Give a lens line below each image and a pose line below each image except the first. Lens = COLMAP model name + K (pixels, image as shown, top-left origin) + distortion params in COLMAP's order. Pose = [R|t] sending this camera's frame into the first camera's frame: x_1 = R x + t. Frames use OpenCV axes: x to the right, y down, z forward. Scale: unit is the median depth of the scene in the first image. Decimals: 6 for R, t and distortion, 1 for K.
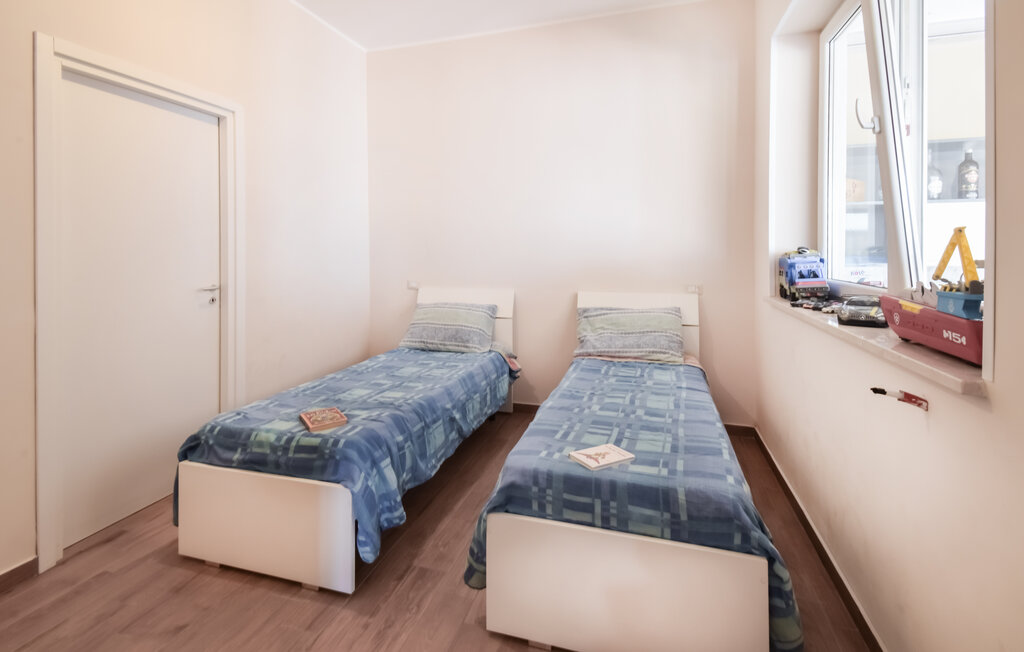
lens RADIAL K [[484.9, 0, 507.7], [0, 484.9, 286.0], [0, 0, 1]] dist [0.061360, -0.040755]
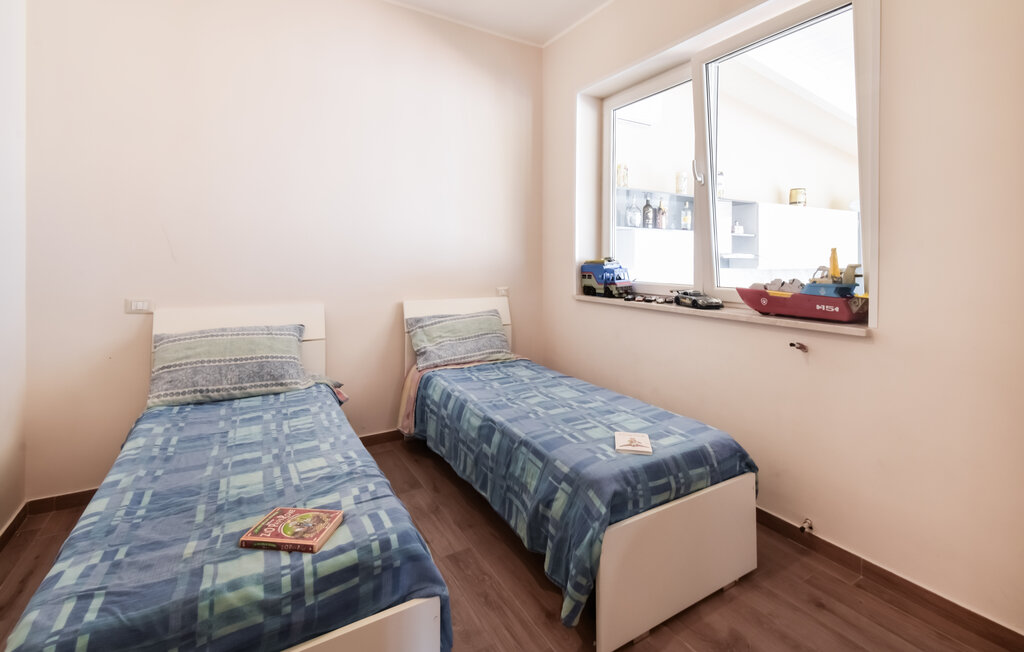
lens RADIAL K [[484.9, 0, 507.7], [0, 484.9, 286.0], [0, 0, 1]] dist [0.061360, -0.040755]
pose [[0.637306, -0.031340, 0.769974, -0.562202], [0.041905, 0.999104, 0.005981, -0.017537], [-0.769471, 0.028454, 0.638048, 0.335746]]
